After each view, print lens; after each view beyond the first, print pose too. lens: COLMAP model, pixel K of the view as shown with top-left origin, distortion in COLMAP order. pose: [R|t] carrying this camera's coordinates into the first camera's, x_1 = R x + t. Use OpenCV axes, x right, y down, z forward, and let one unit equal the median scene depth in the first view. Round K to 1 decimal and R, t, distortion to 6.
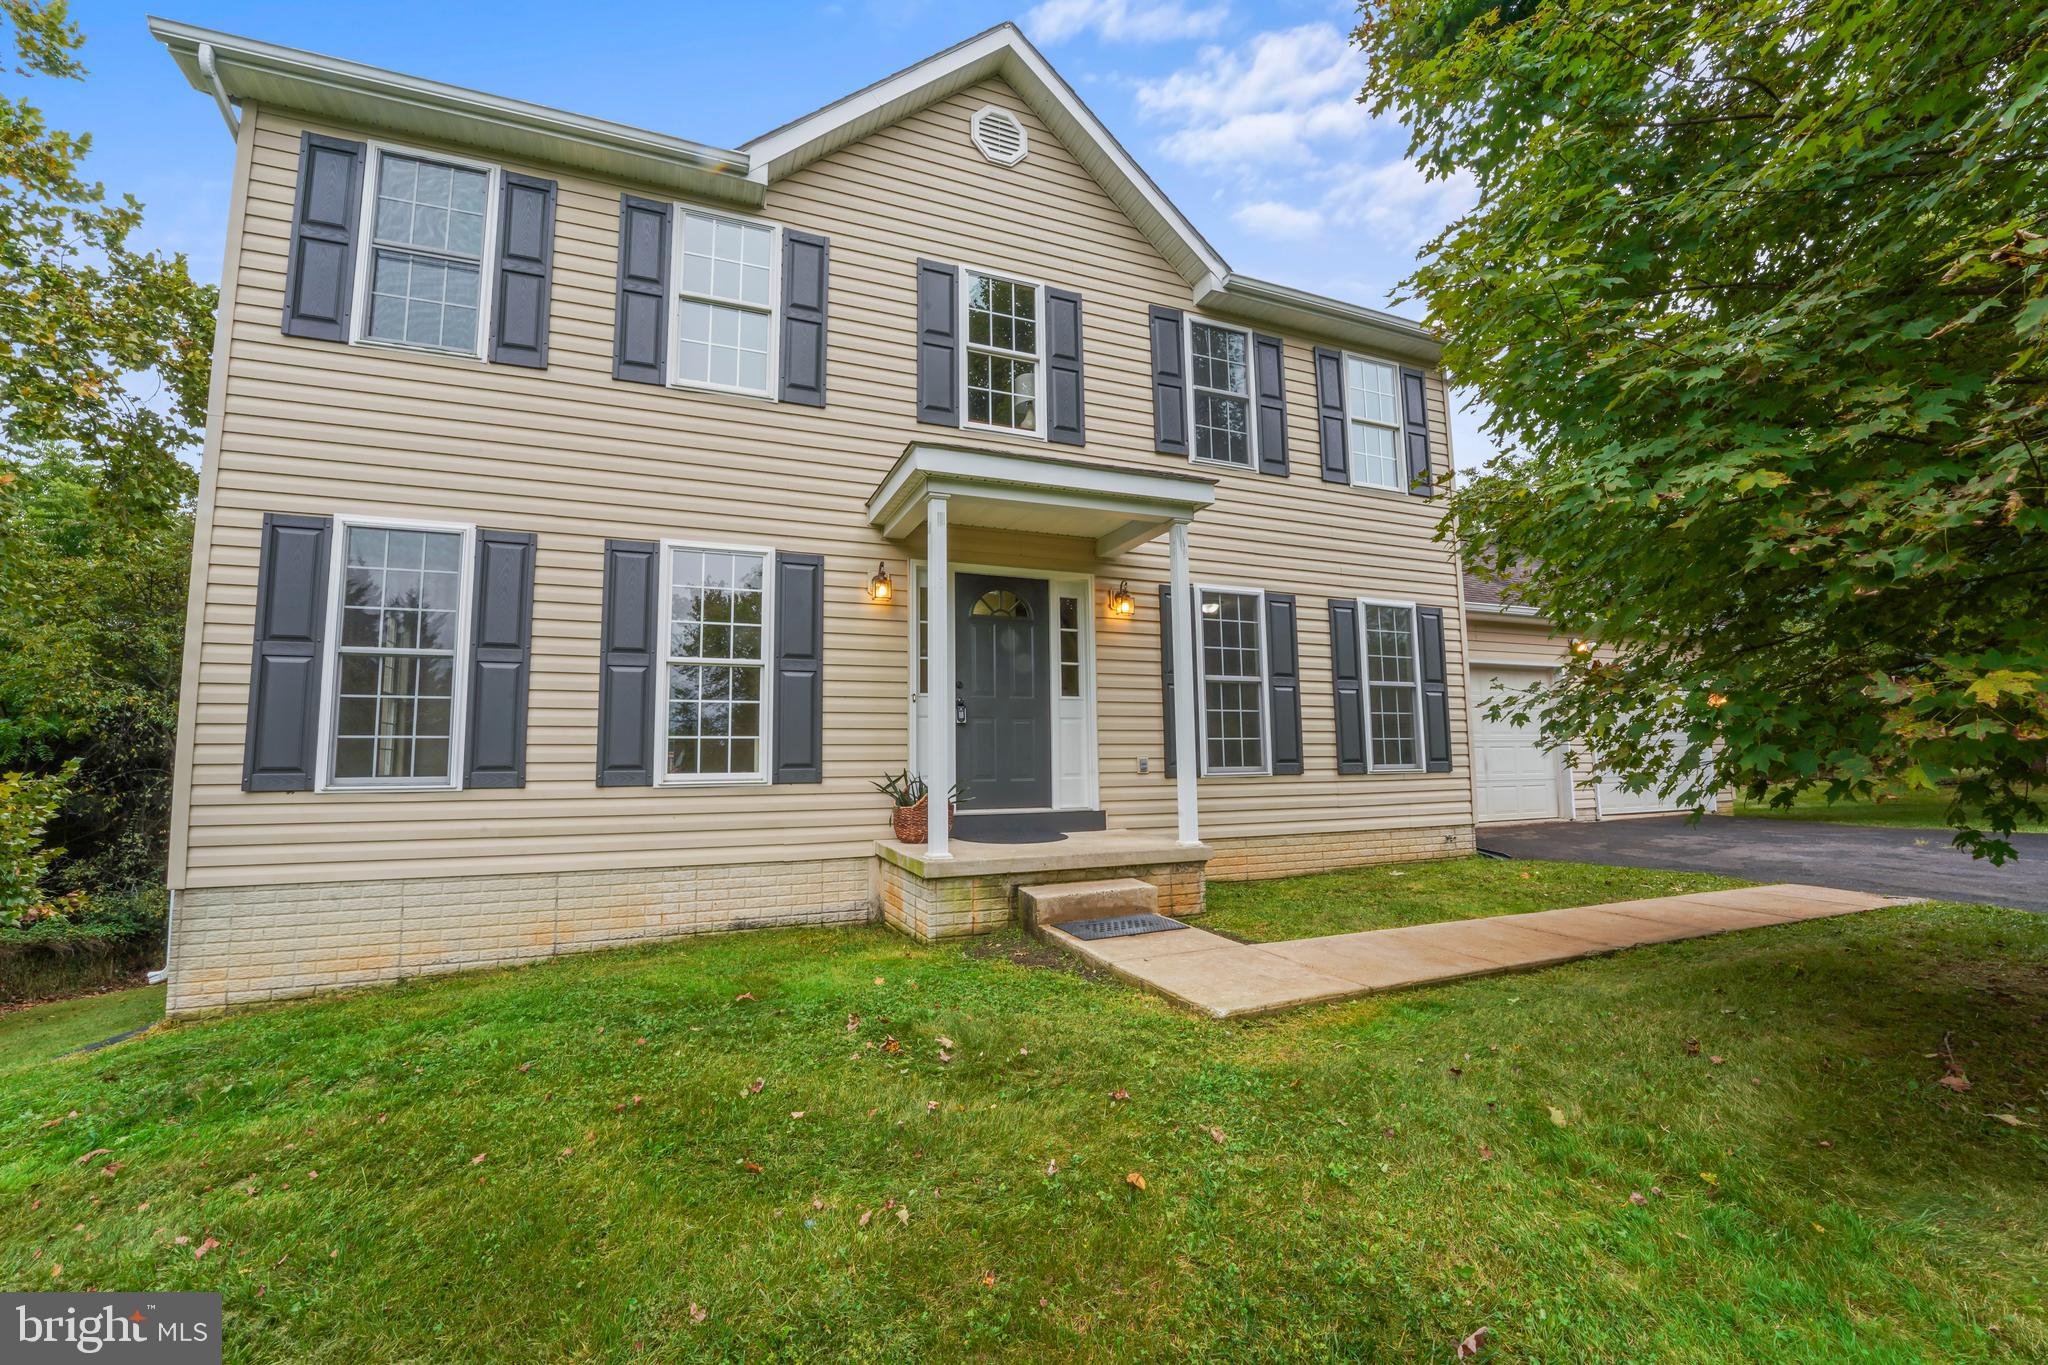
lens RADIAL K [[828.6, 0, 1010.1], [0, 828.6, 676.2], [0, 0, 1]] dist [-0.025127, 0.000924]
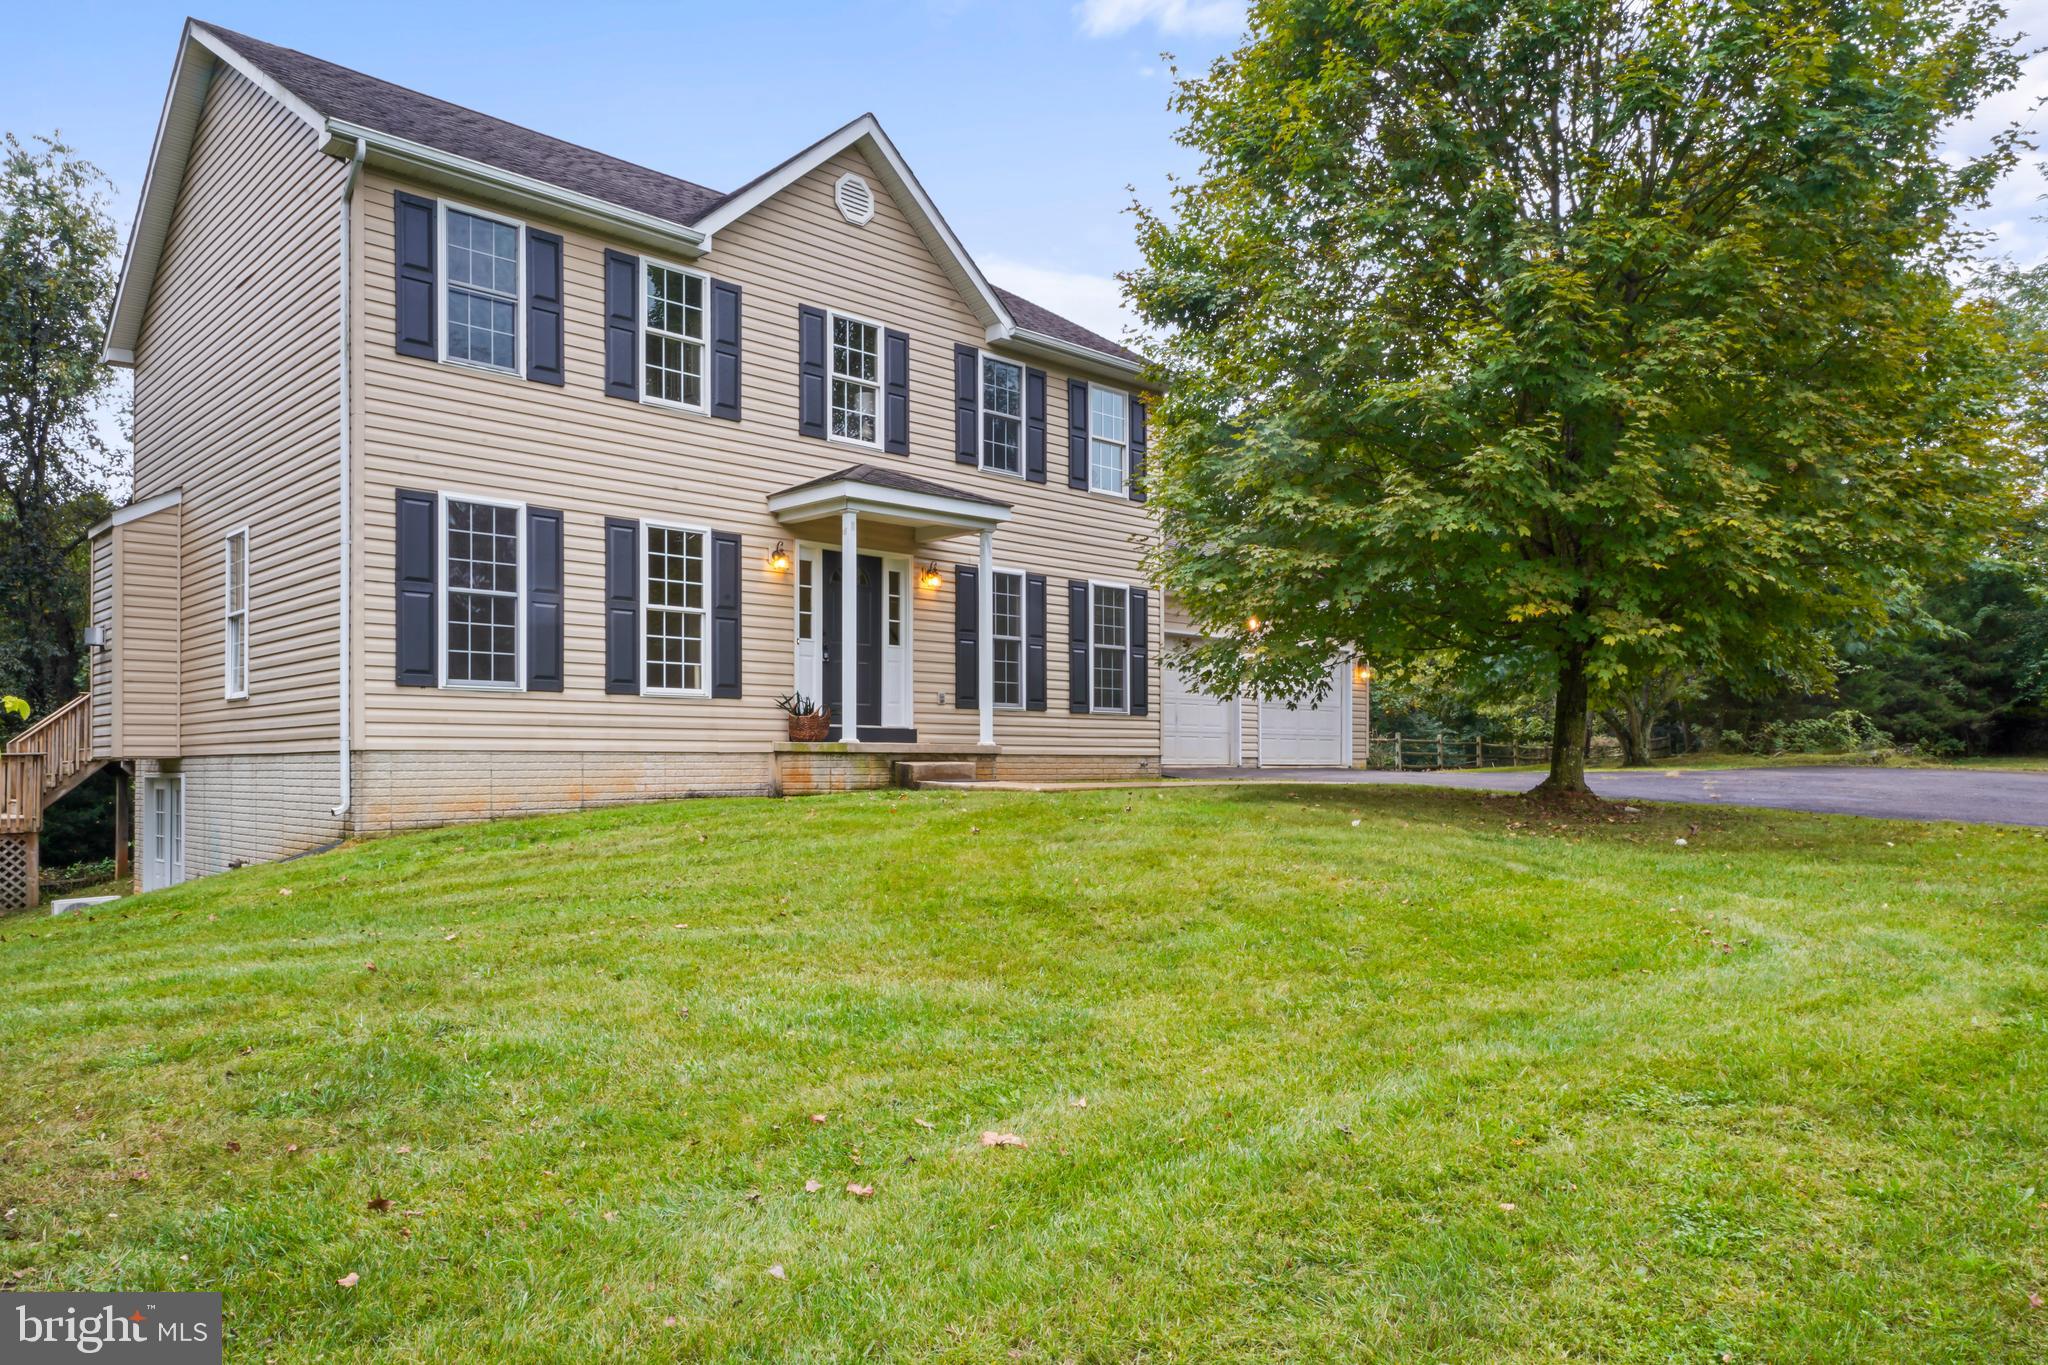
lens RADIAL K [[1369.1, 0, 1027.2], [0, 1369.1, 740.7], [0, 0, 1]] dist [0.023796, 0.004876]
pose [[0.926756, 0.017142, 0.375272, -0.578919], [-0.048664, 0.996019, 0.074681, 0.001767], [-0.372498, -0.087473, 0.923901, -1.195701]]
